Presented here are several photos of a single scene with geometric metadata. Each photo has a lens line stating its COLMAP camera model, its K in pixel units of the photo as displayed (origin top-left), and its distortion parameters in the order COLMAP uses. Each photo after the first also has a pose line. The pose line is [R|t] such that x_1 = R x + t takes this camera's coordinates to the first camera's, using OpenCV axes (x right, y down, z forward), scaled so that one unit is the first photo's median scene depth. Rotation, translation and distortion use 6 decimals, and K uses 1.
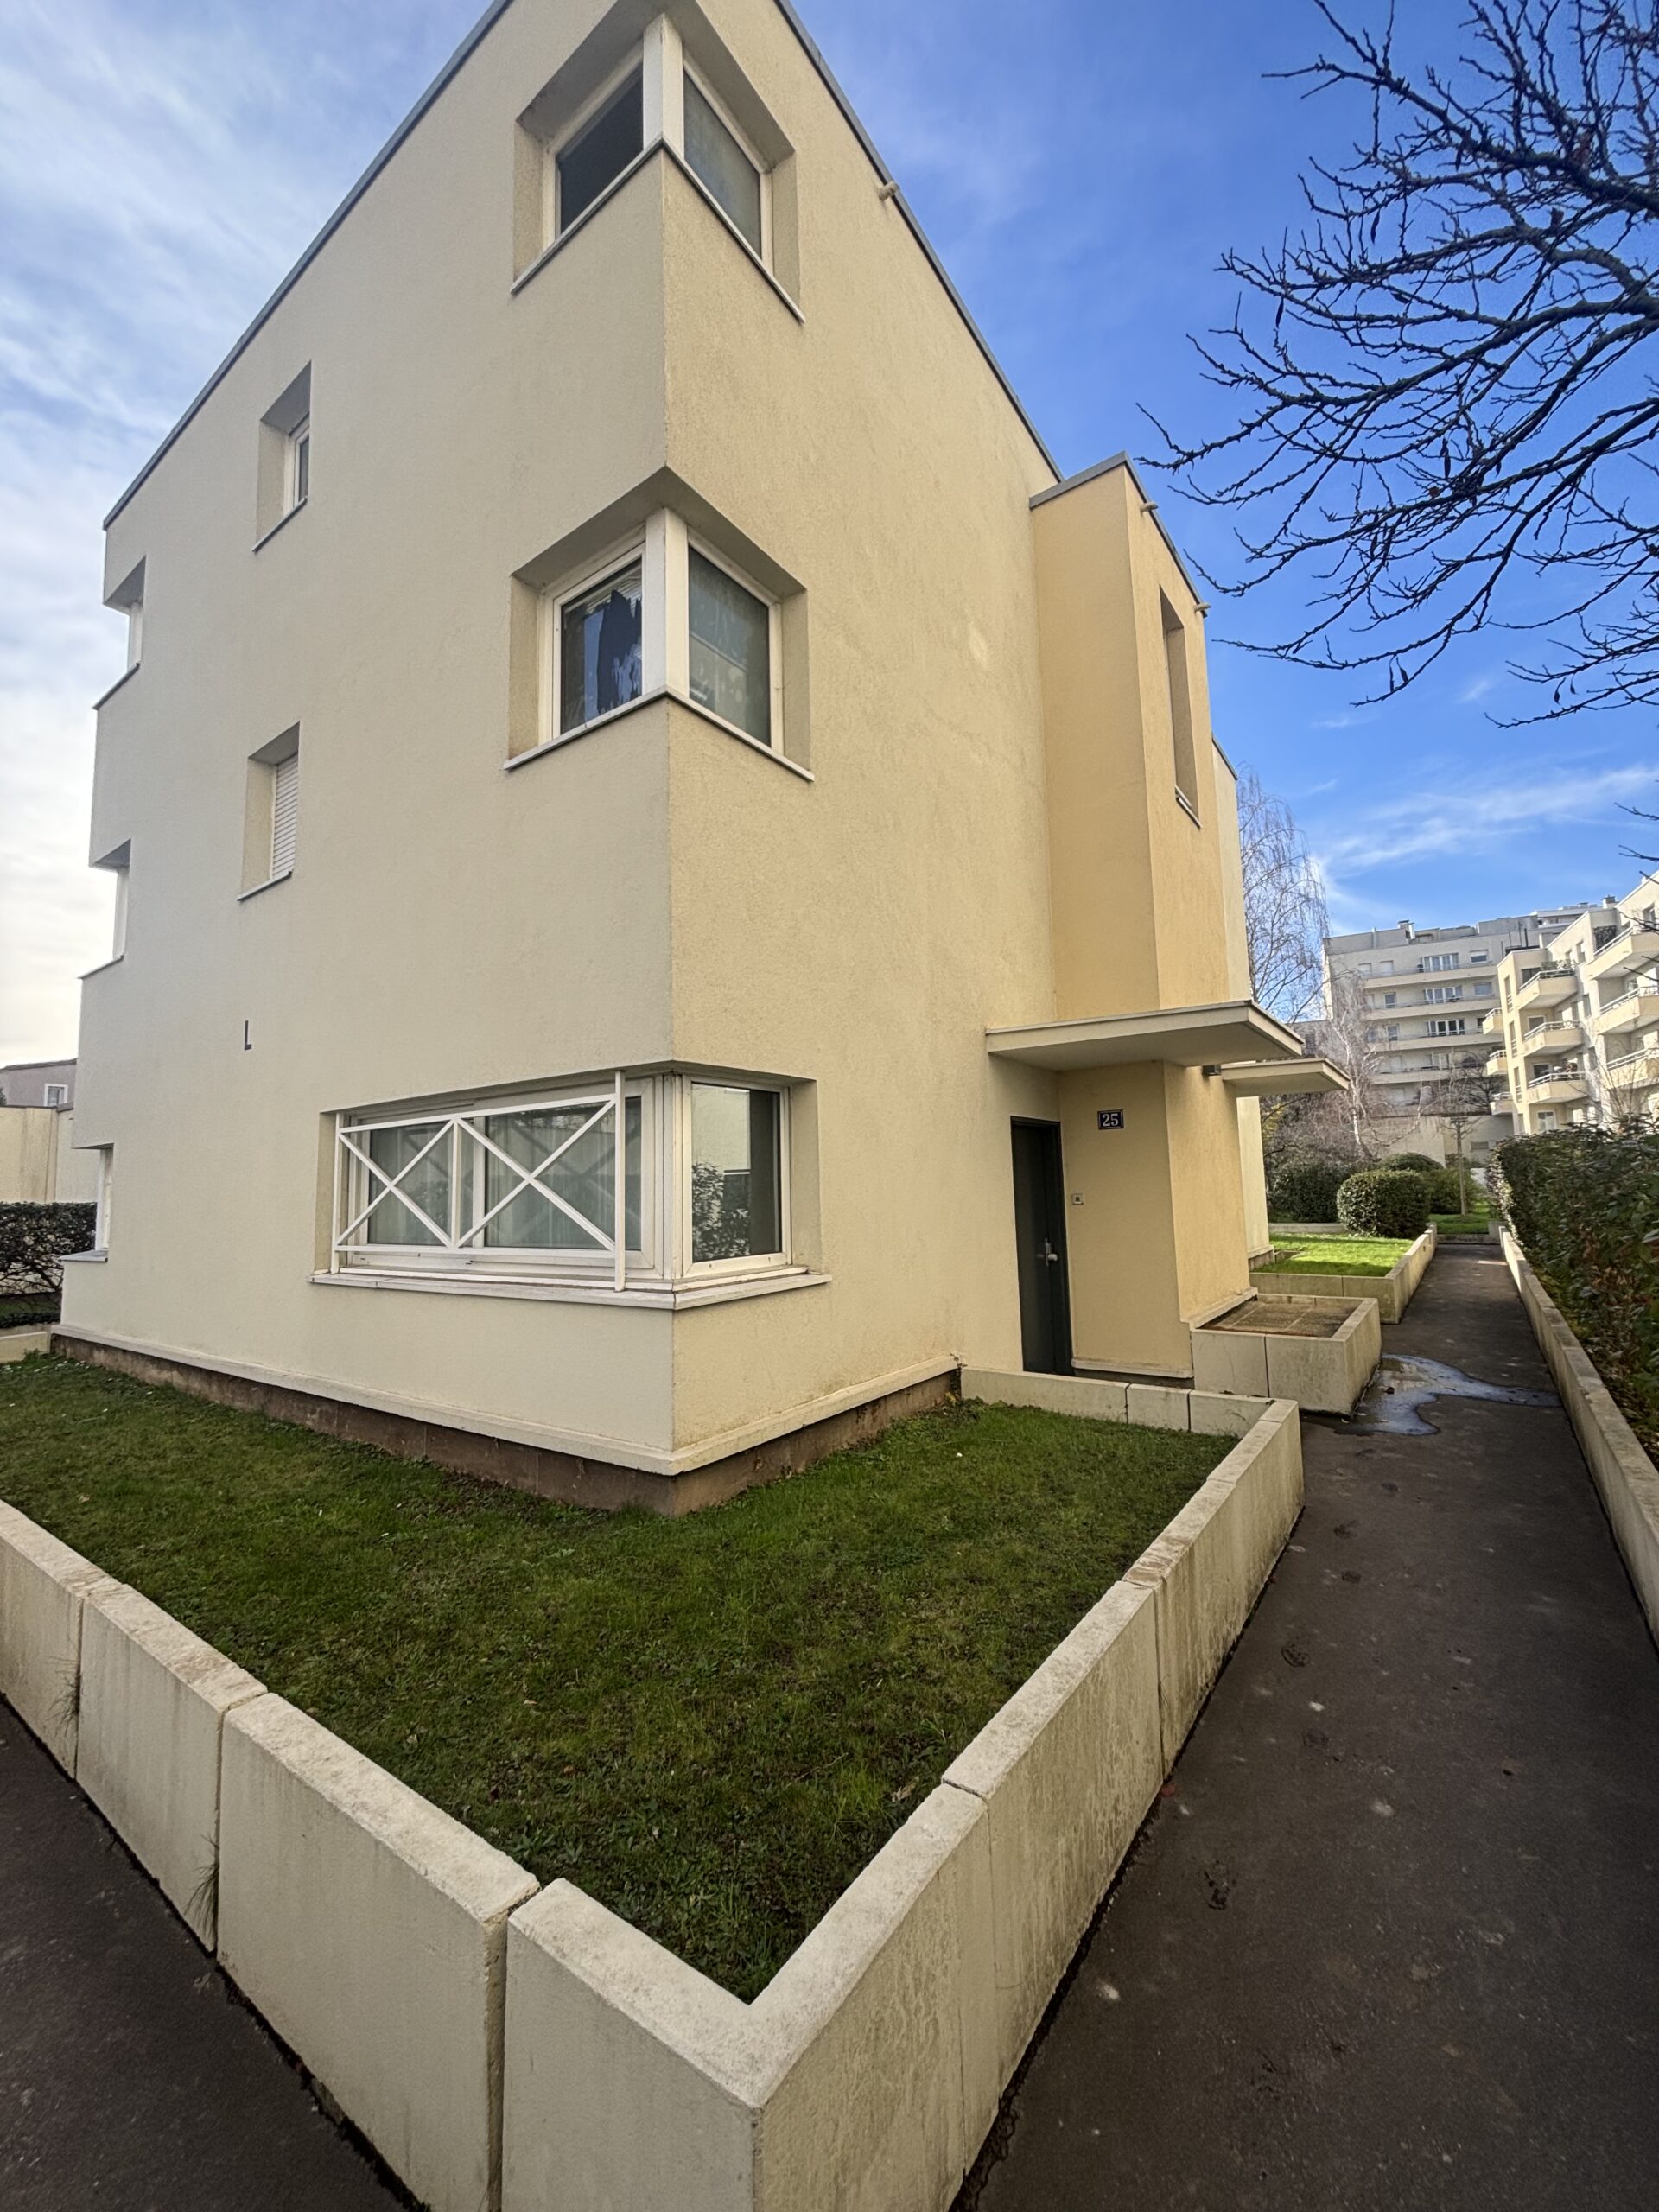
lens RADIAL K [[889.0, 0, 831.9], [0, 889.0, 1103.6], [0, 0, 1]] dist [0.002135, 0.000122]
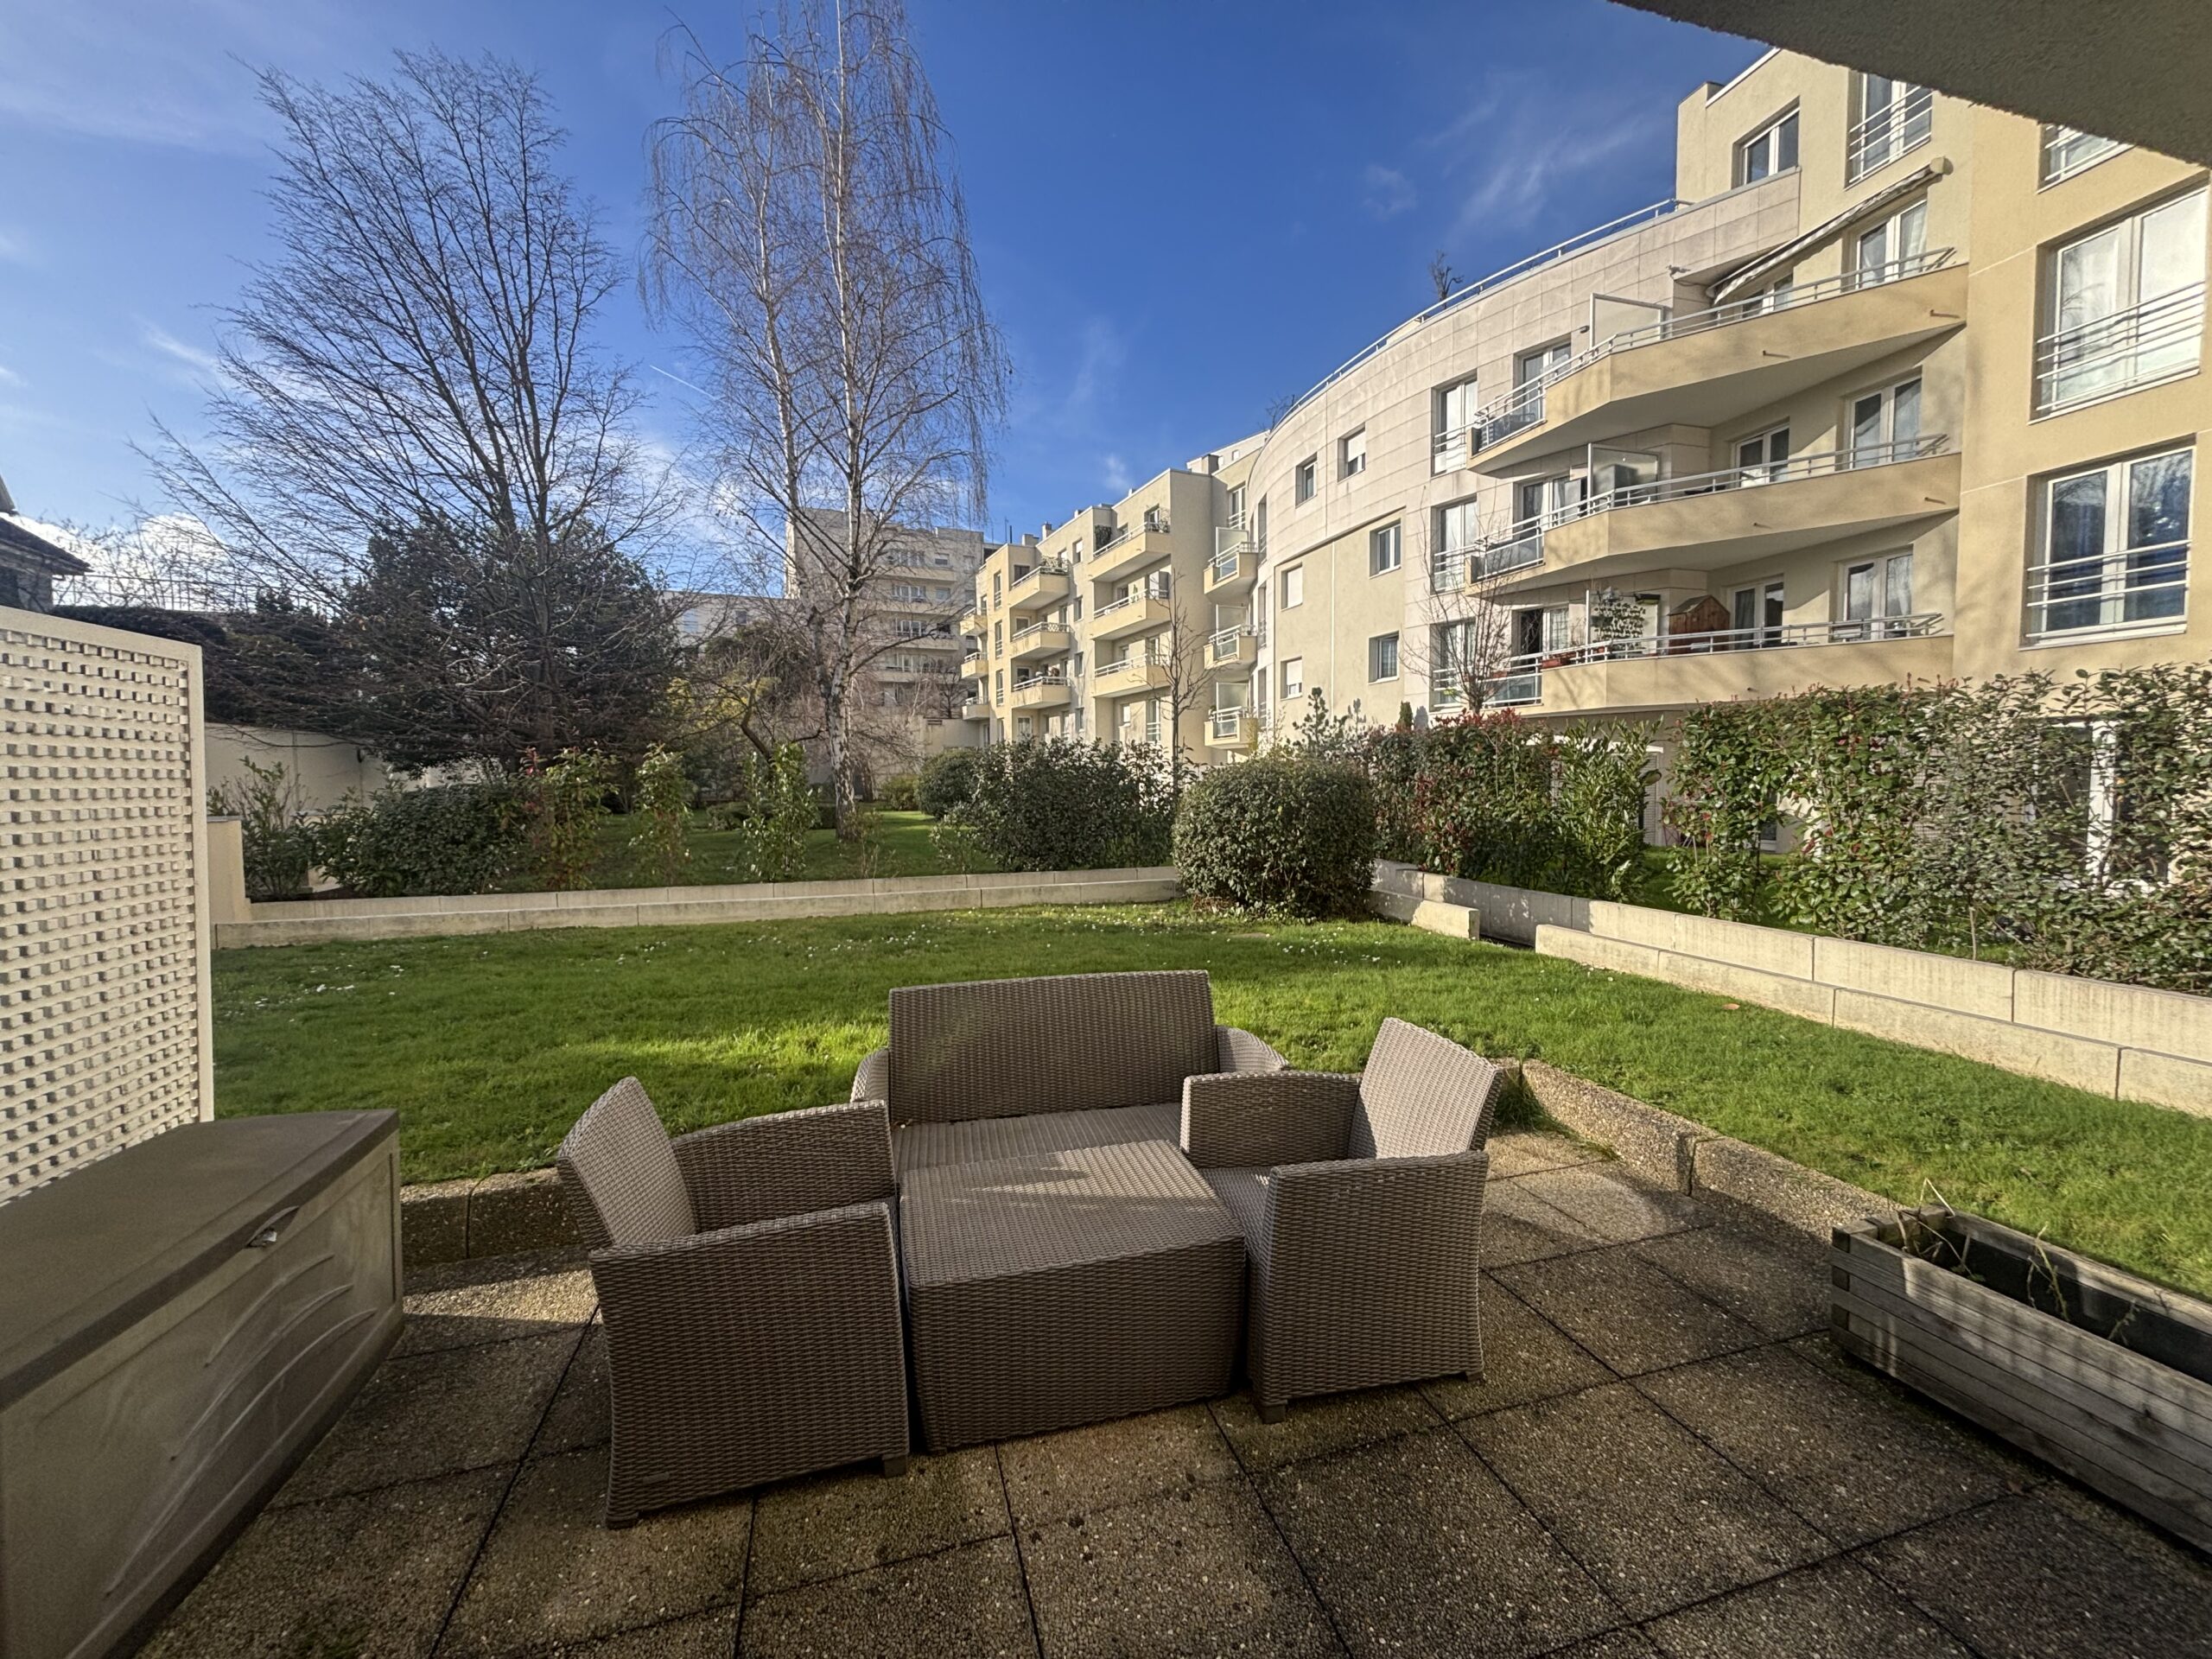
lens RADIAL K [[889.0, 0, 1102.8], [0, 889.0, 827.8], [0, 0, 1]] dist [0.002135, 0.000122]
pose [[0.622149, -0.023833, 0.782536, 0.097090], [-0.080195, 0.992339, 0.093981, 0.031875], [-0.778781, -0.121225, 0.615471, 0.337606]]
